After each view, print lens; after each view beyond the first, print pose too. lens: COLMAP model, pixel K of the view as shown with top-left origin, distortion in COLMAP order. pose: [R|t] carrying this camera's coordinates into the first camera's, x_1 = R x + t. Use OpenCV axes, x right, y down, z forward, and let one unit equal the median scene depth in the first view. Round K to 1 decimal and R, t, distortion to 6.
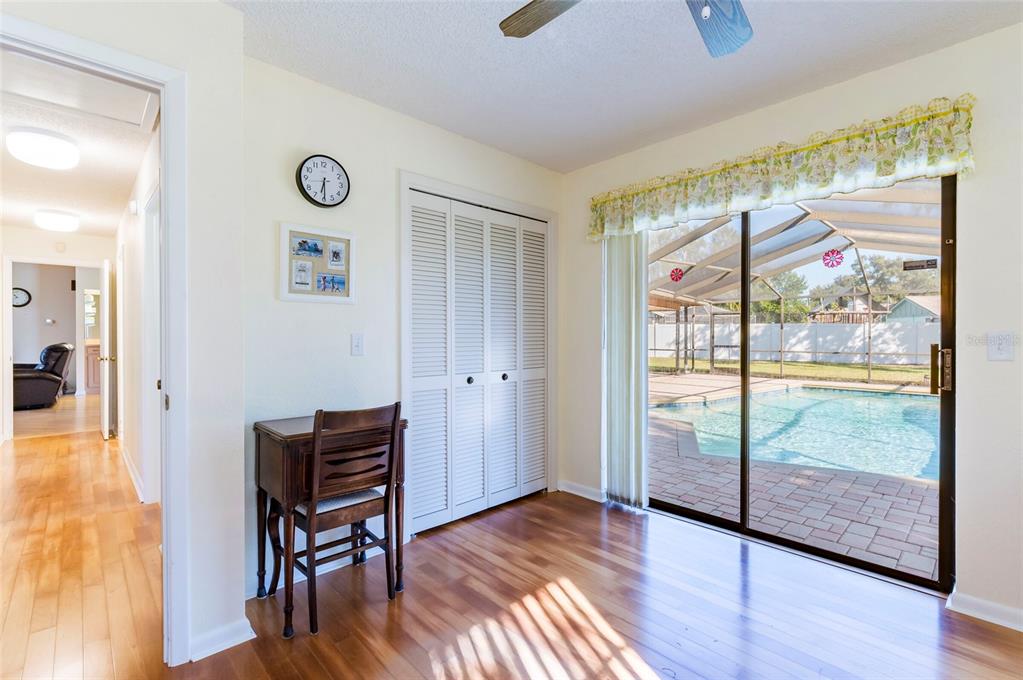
lens RADIAL K [[461.6, 0, 511.5], [0, 461.6, 340.0], [0, 0, 1]] dist [0.000383, 0.000079]
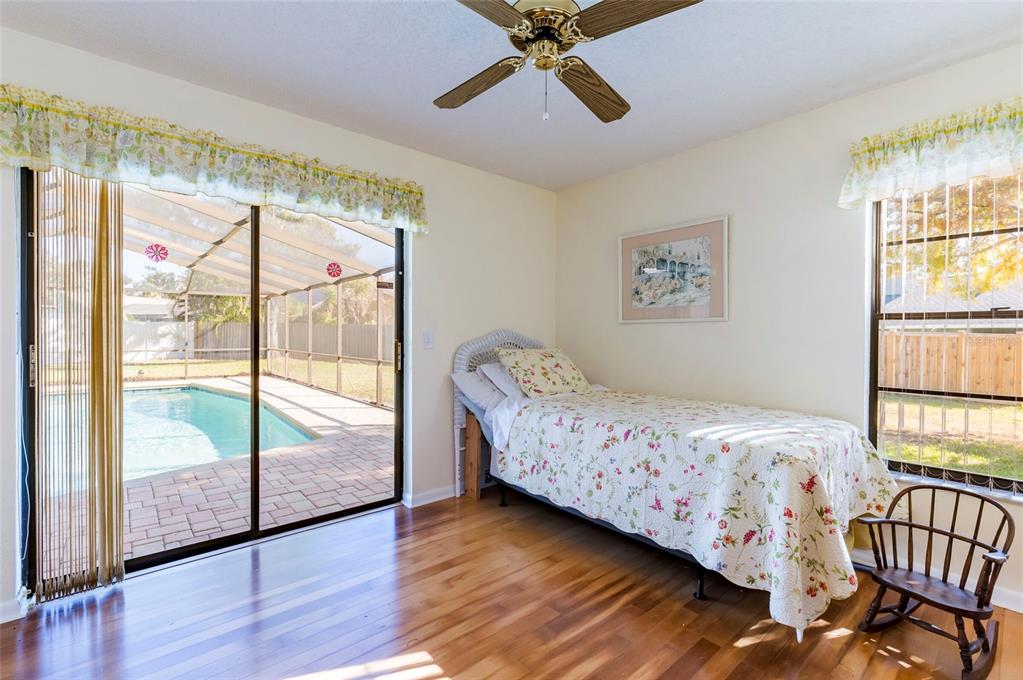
lens RADIAL K [[451.0, 0, 511.5], [0, 451.0, 340.0], [0, 0, 1]] dist [-0.002375, -0.000194]
pose [[0.044201, -0.009067, 0.998981, -0.410437], [0.006465, 0.999940, 0.008790, -0.000067], [-0.999002, 0.006070, 0.044257, 0.426407]]
